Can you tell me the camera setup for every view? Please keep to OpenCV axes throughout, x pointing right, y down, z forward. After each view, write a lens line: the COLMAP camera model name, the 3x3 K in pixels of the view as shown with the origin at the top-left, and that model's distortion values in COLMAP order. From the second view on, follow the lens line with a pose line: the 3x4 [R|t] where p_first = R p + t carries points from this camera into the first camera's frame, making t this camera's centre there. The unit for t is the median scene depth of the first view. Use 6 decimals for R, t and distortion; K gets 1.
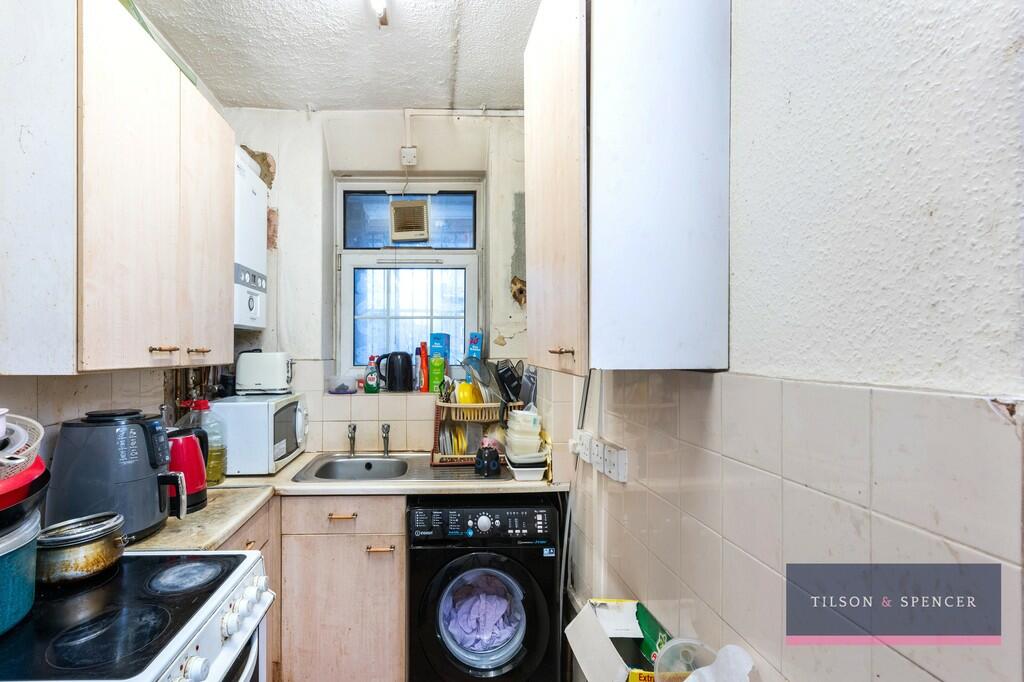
lens RADIAL K [[531.4, 0, 511.6], [0, 531.4, 344.5], [0, 0, 1]] dist [0.035406, -0.015079]
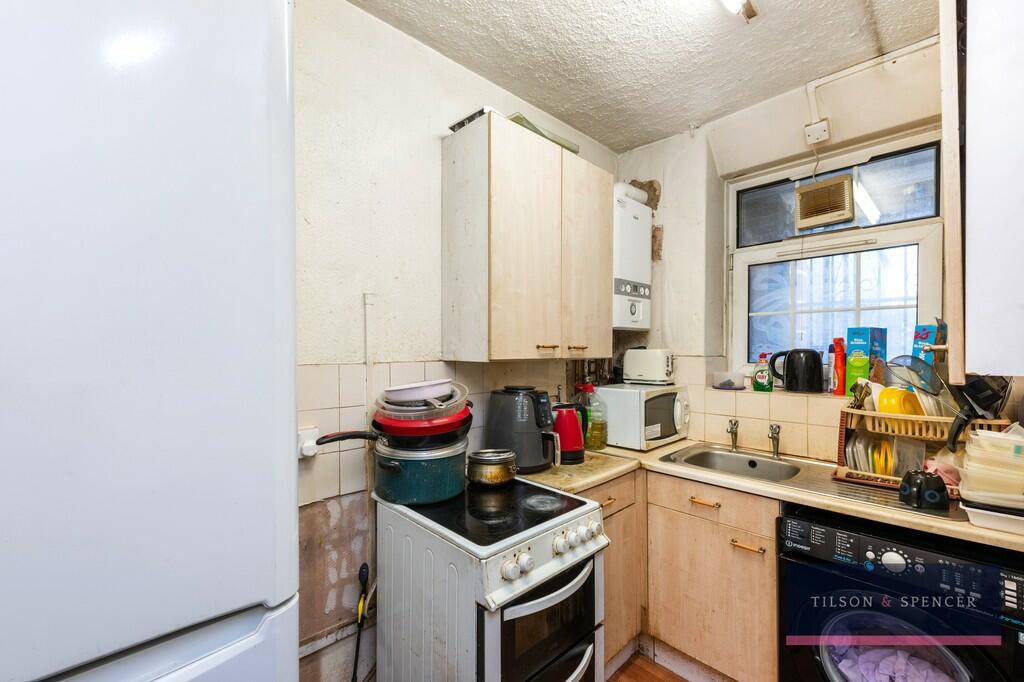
lens RADIAL K [[531.4, 0, 511.6], [0, 531.4, 344.5], [0, 0, 1]] dist [0.035406, -0.015079]
pose [[0.577064, -0.003728, -0.816690, 0.308553], [0.008340, 0.999964, 0.001328, 0.000297], [0.816656, -0.007578, 0.577075, 0.062967]]
